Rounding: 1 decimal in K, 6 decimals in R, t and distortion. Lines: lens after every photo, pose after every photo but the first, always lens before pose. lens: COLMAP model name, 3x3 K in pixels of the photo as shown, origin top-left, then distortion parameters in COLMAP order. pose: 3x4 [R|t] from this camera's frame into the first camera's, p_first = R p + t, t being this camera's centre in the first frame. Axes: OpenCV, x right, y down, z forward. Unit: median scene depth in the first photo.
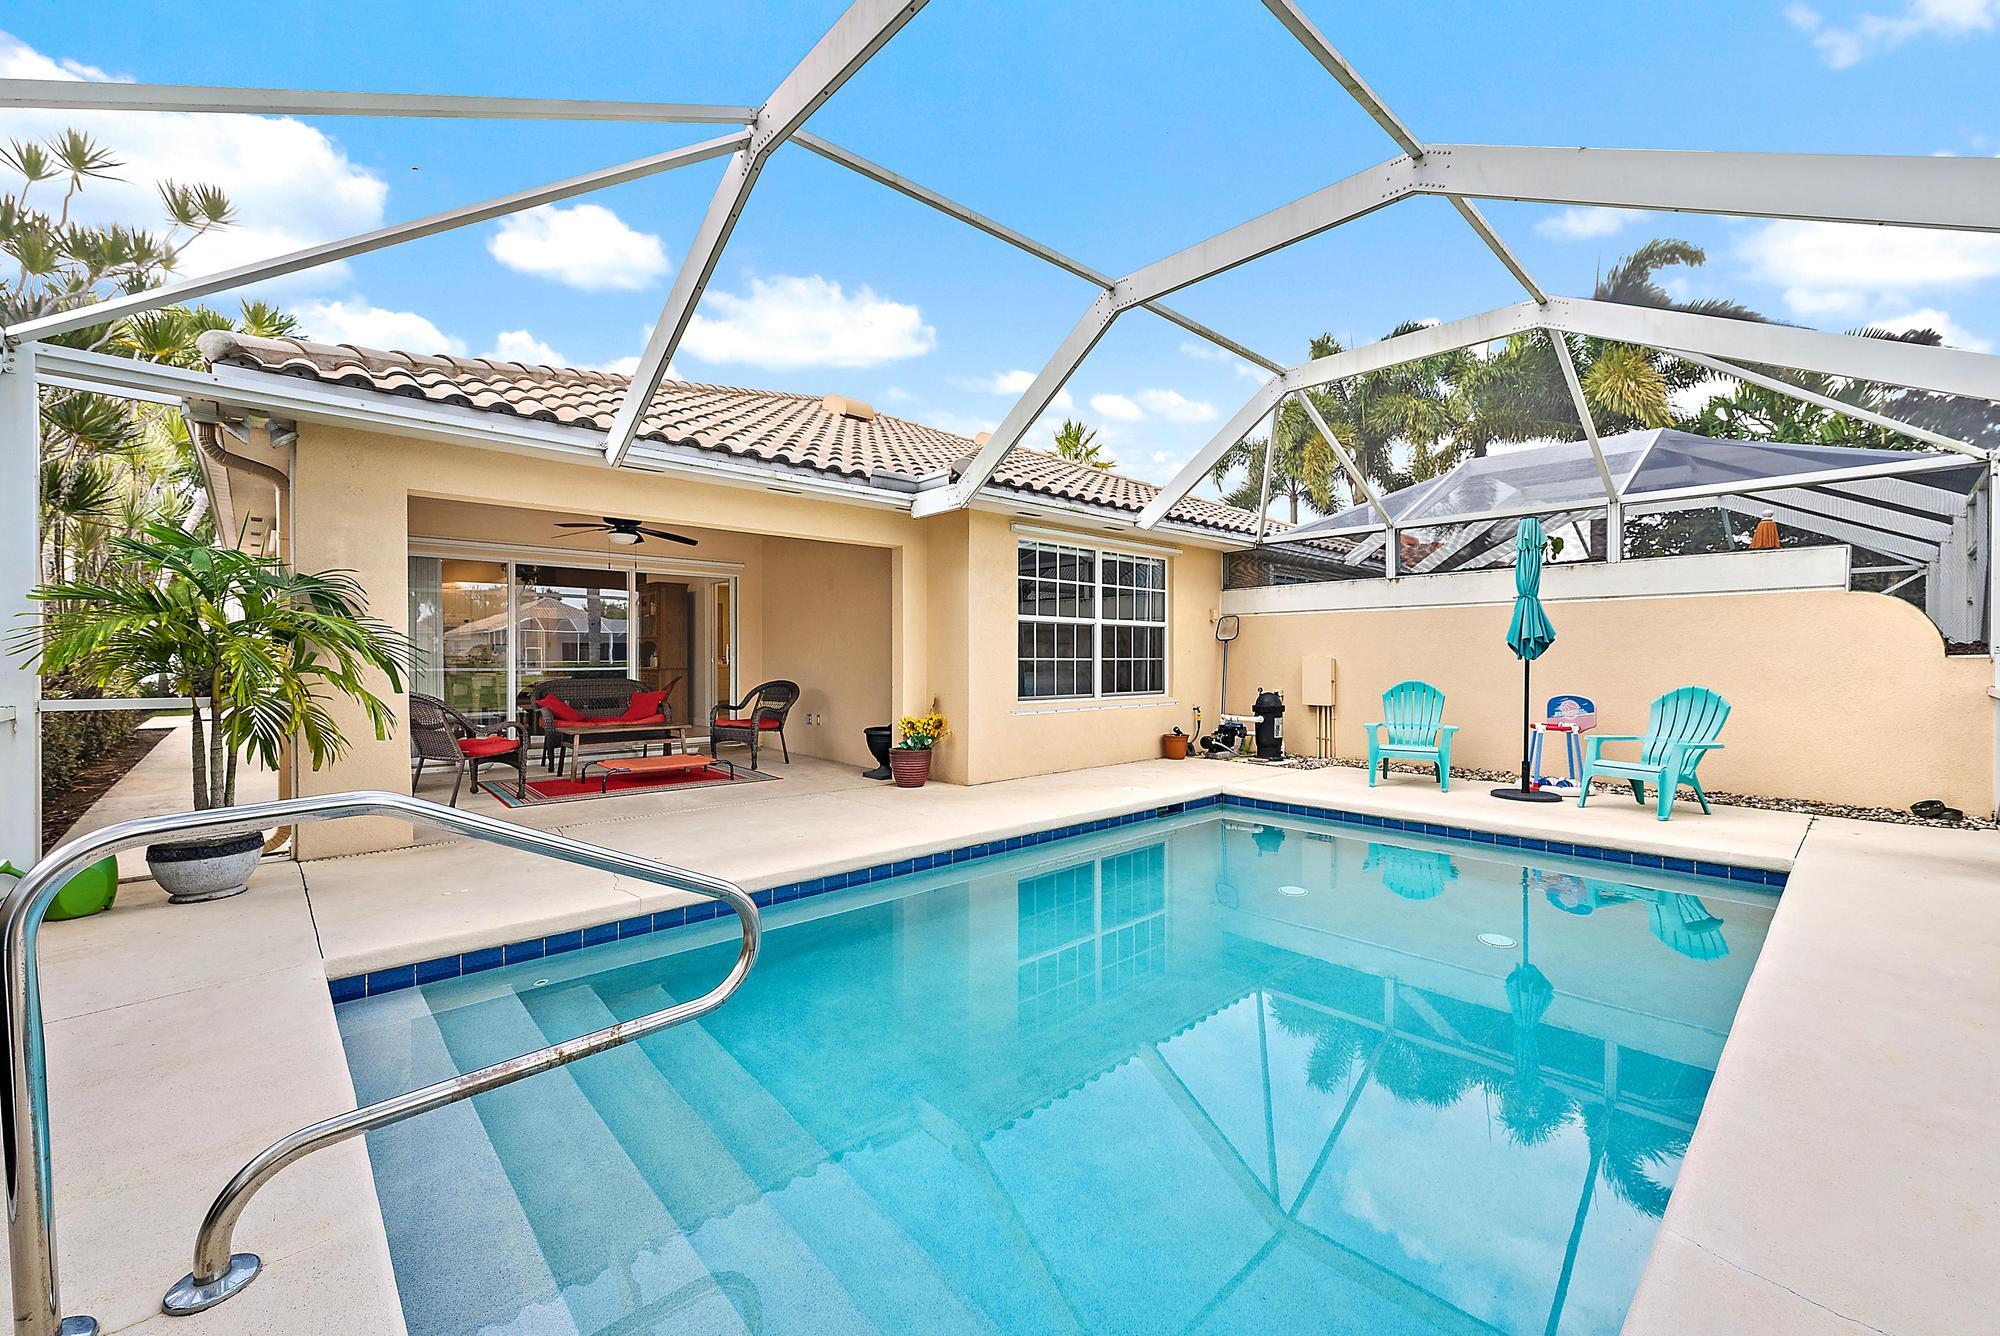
lens RADIAL K [[808.0, 0, 1004.2], [0, 808.0, 663.4], [0, 0, 1]] dist [-0.001275, -0.000195]
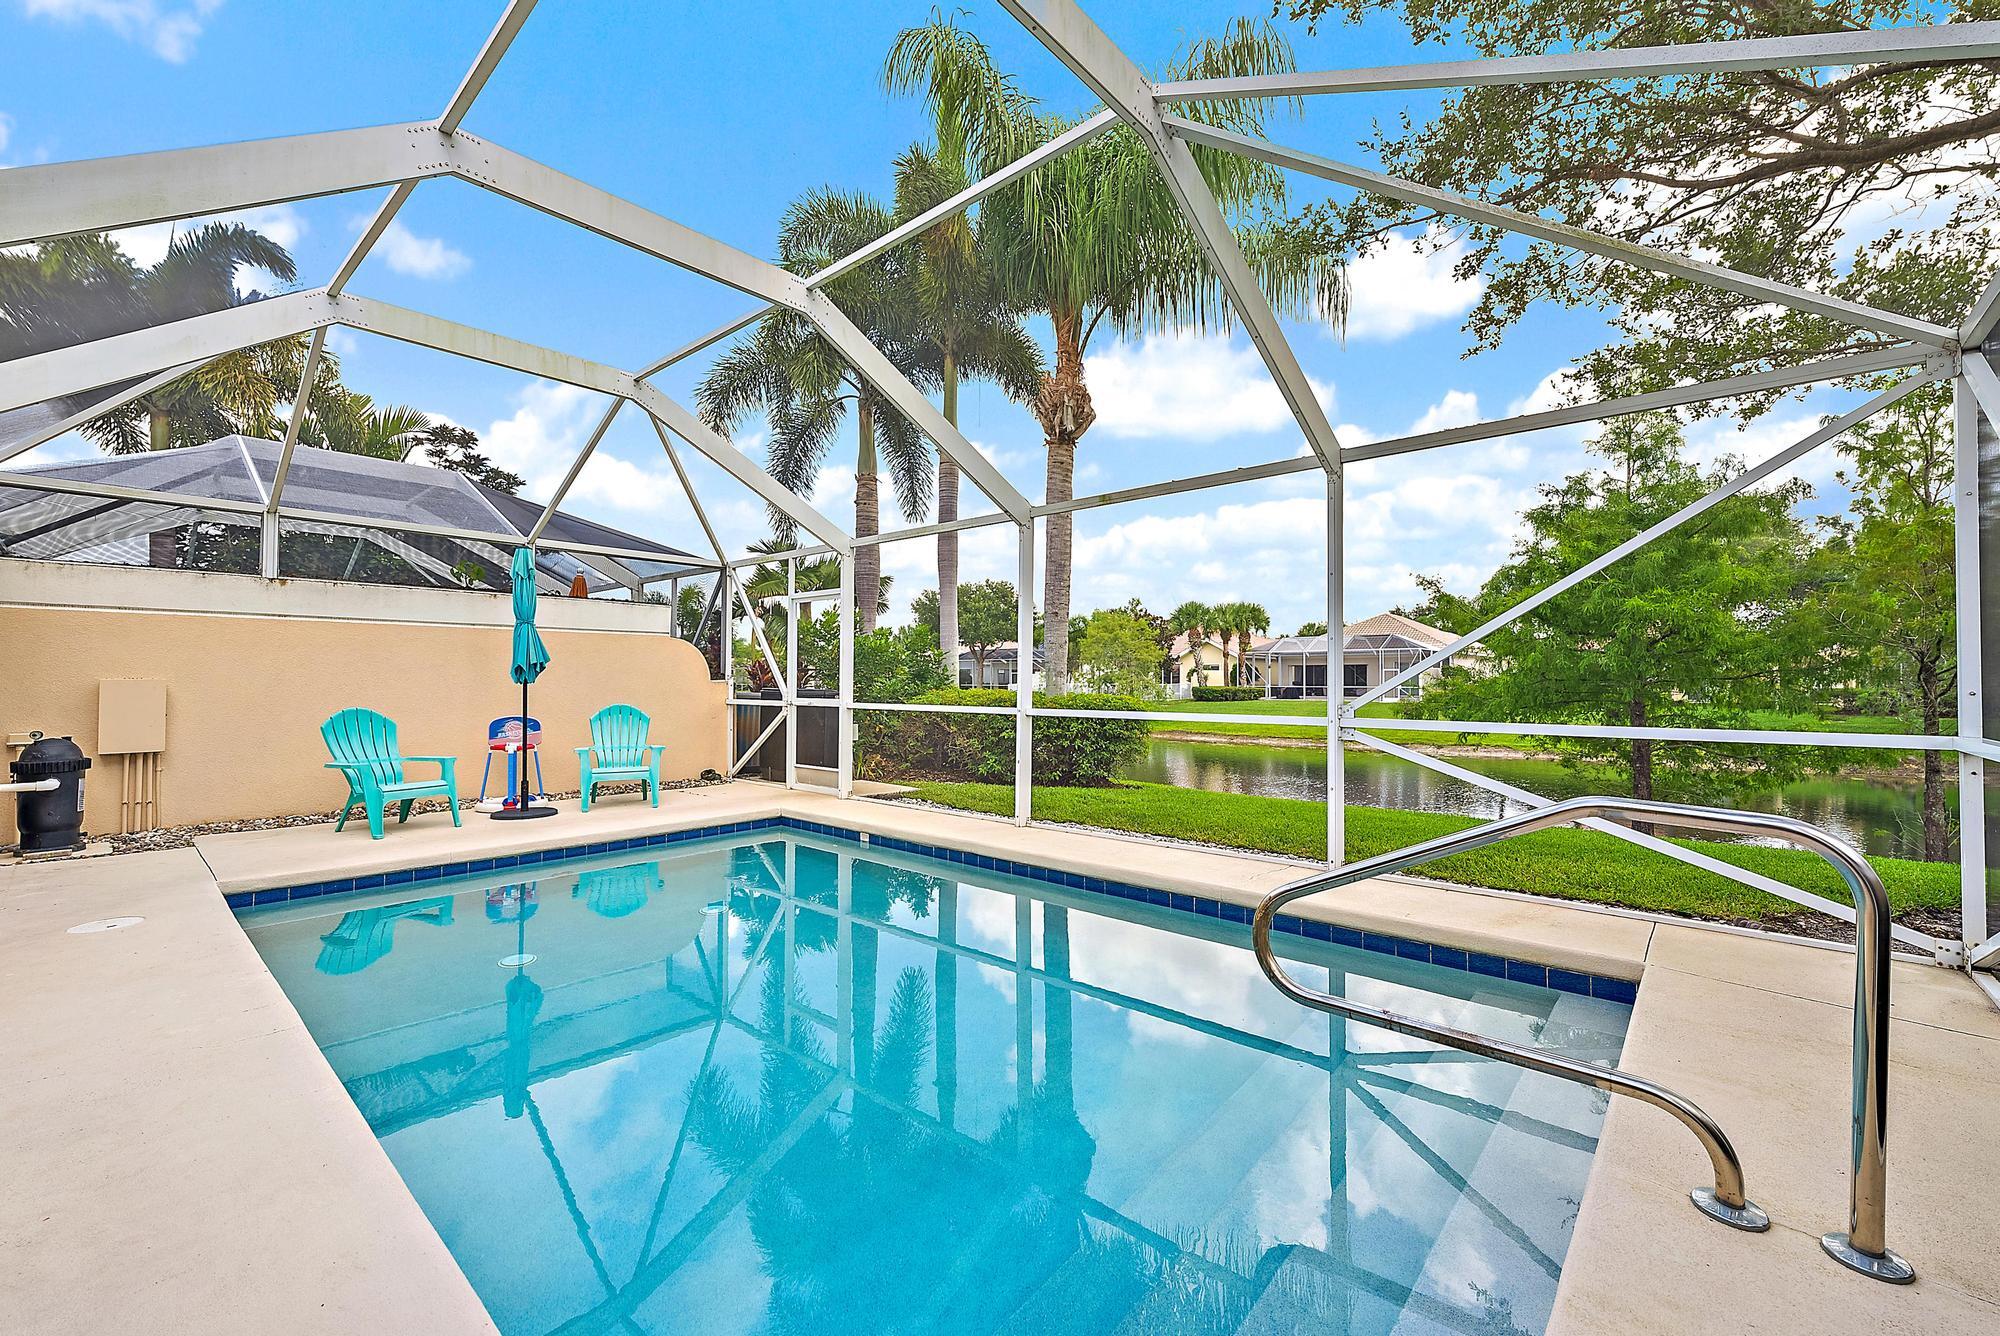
lens RADIAL K [[808.0, 0, 1004.2], [0, 808.0, 663.4], [0, 0, 1]] dist [-0.001275, -0.000195]
pose [[-0.100386, 0.022013, 0.994705, -0.464286], [0.003504, 0.999757, -0.021771, -0.005924], [-0.994942, 0.001300, -0.100438, 0.492478]]
